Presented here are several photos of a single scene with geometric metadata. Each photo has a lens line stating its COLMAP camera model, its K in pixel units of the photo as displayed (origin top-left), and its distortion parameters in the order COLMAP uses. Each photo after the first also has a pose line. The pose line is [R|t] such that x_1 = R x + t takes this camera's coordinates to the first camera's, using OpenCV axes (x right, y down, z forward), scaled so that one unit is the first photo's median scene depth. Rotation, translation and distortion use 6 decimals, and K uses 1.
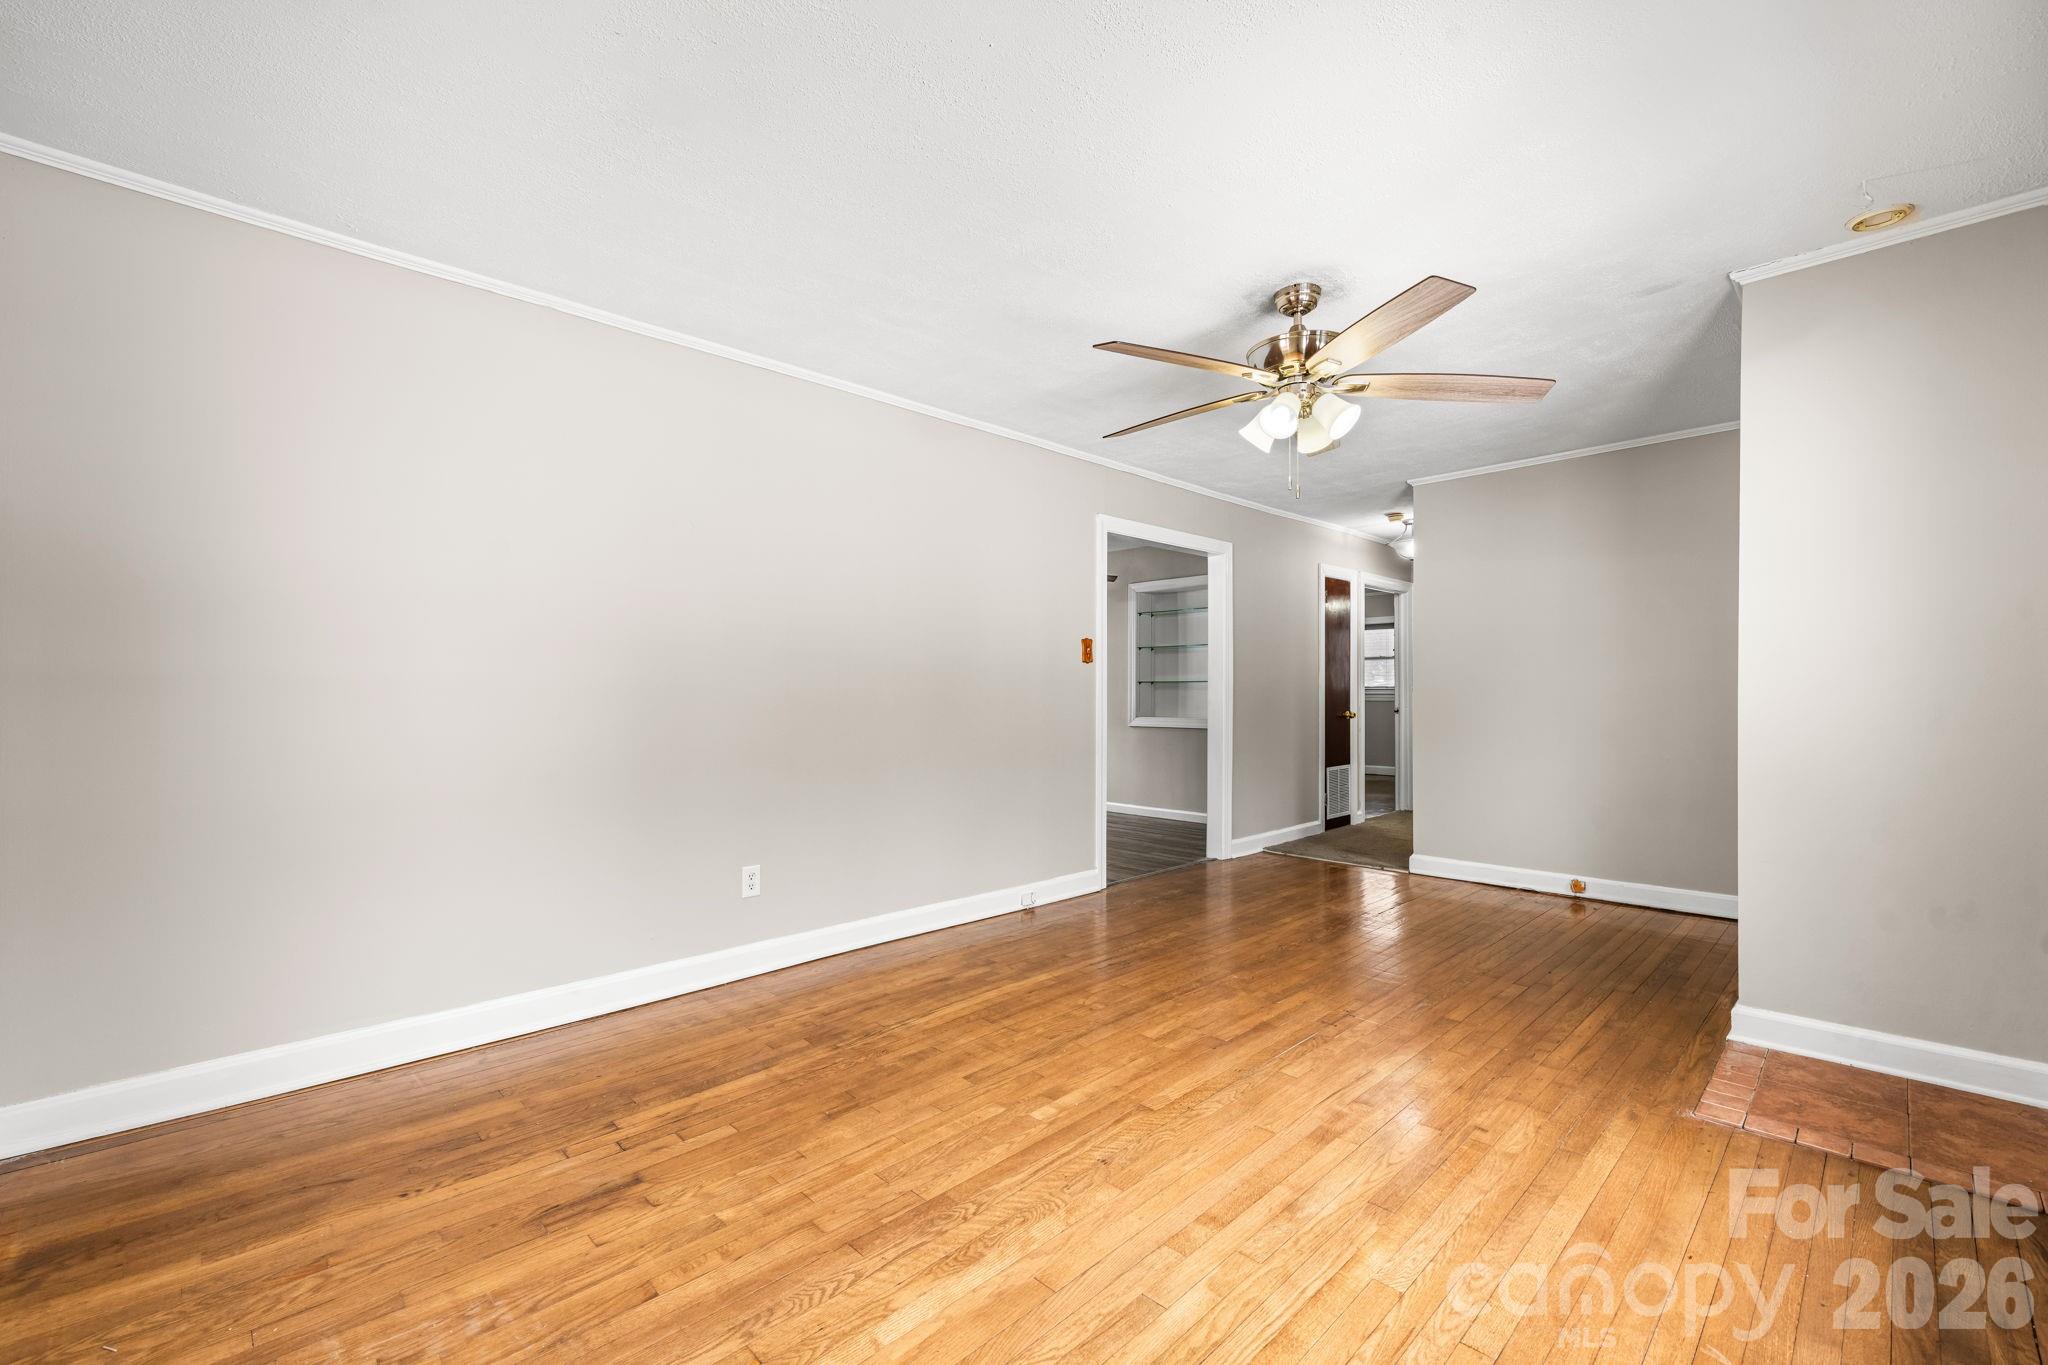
lens RADIAL K [[867.3, 0, 1009.5], [0, 867.3, 679.1], [0, 0, 1]] dist [-0.004380, 0.000224]
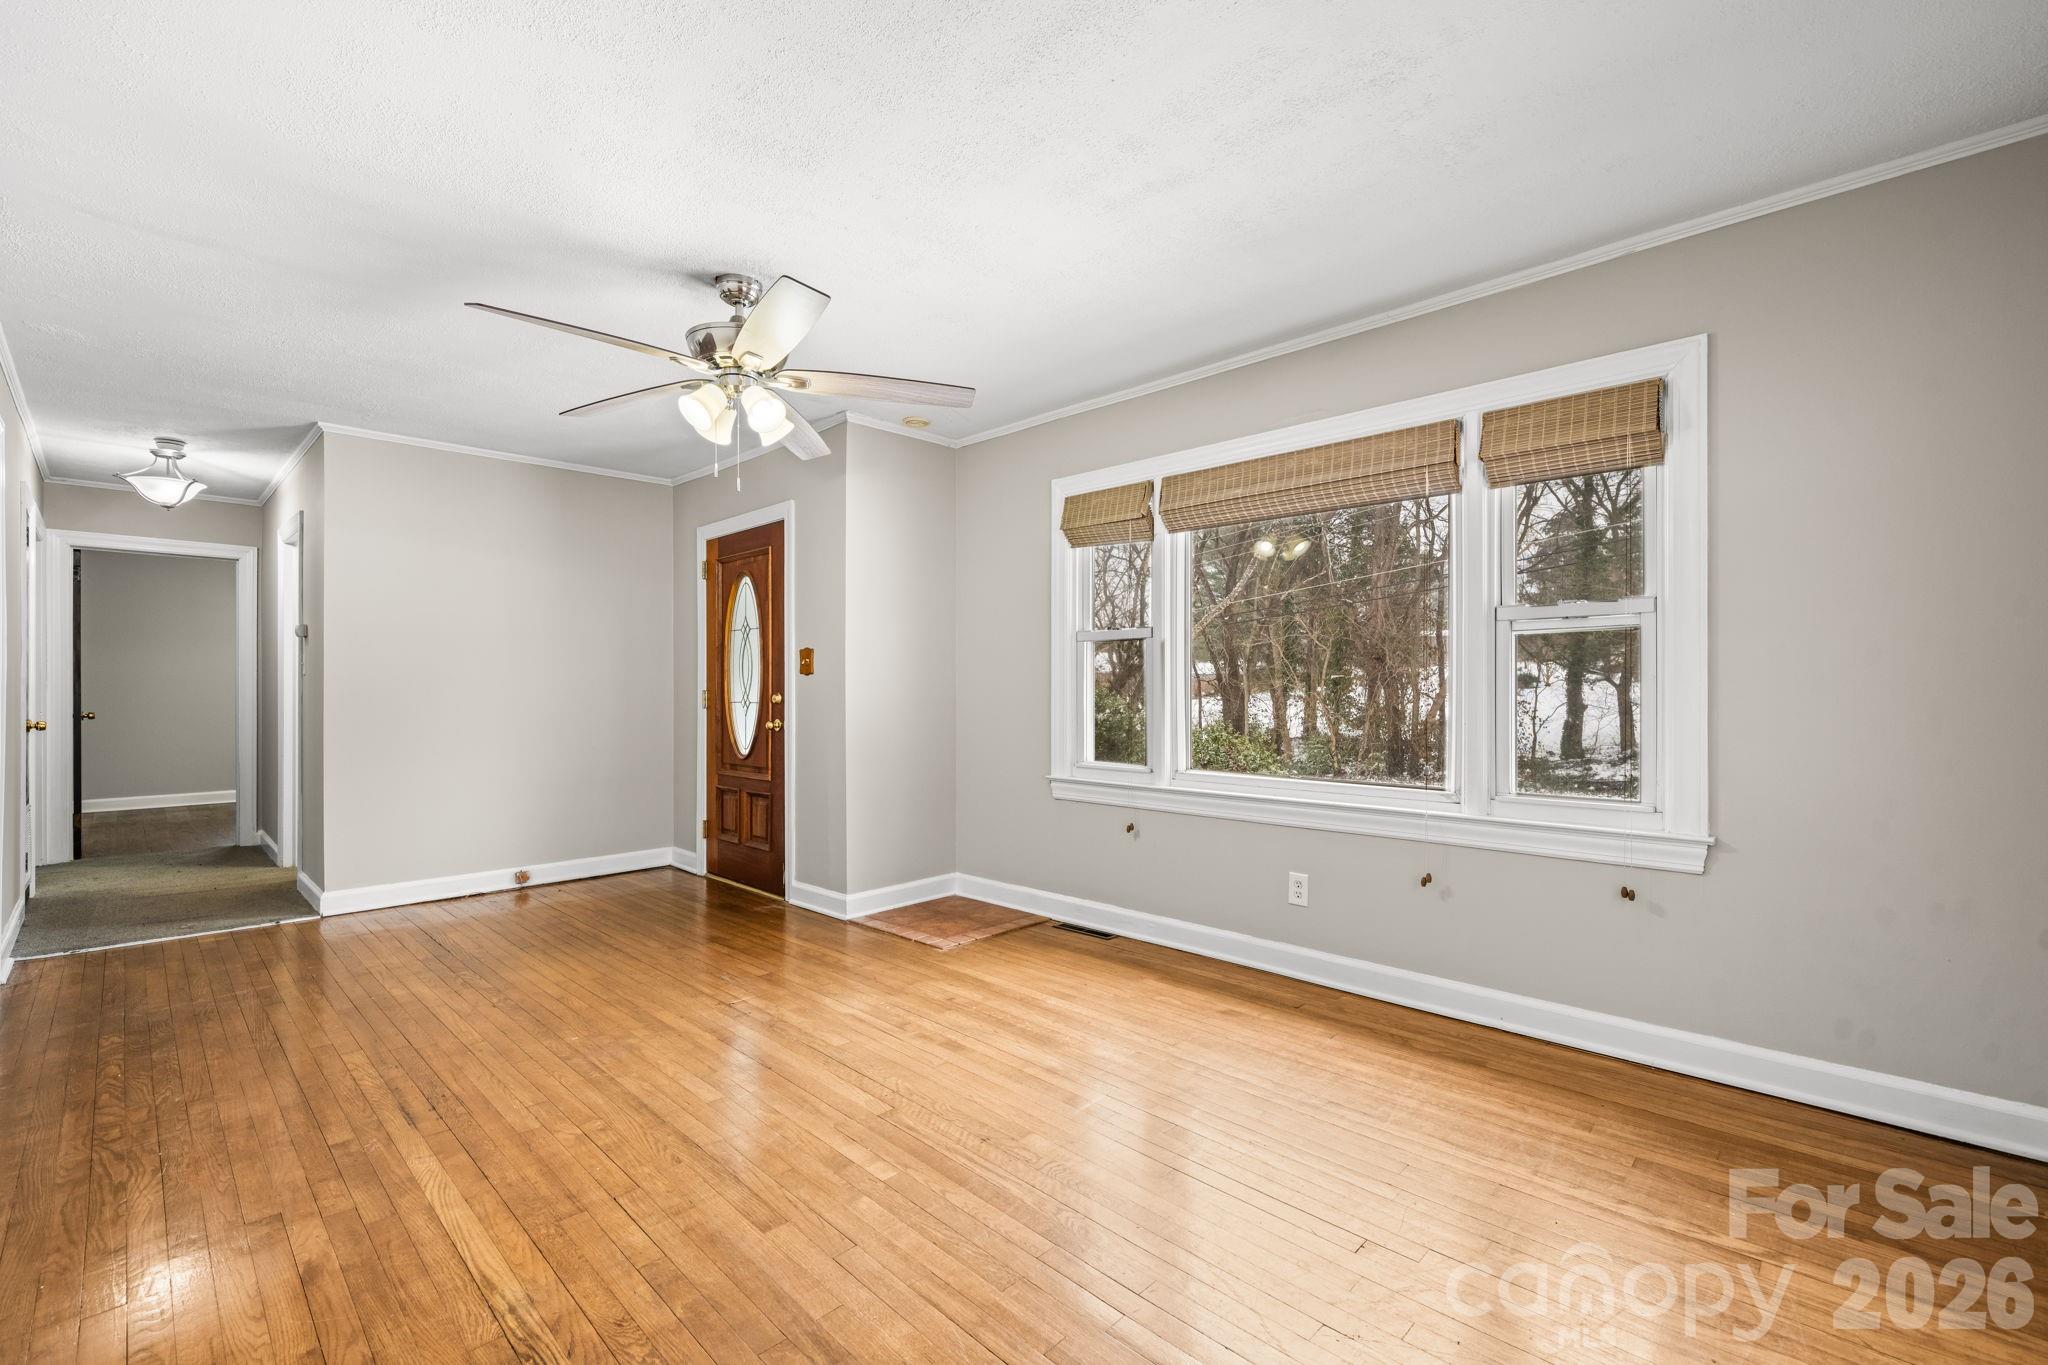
lens RADIAL K [[867.3, 0, 1036.1], [0, 867.3, 690.3], [0, 0, 1]] dist [-0.004380, 0.000224]
pose [[-0.032669, -0.001843, 0.999465, -0.738704], [-0.013542, 0.999907, 0.001401, 0.010046], [-0.999374, -0.013489, -0.032691, 0.772787]]
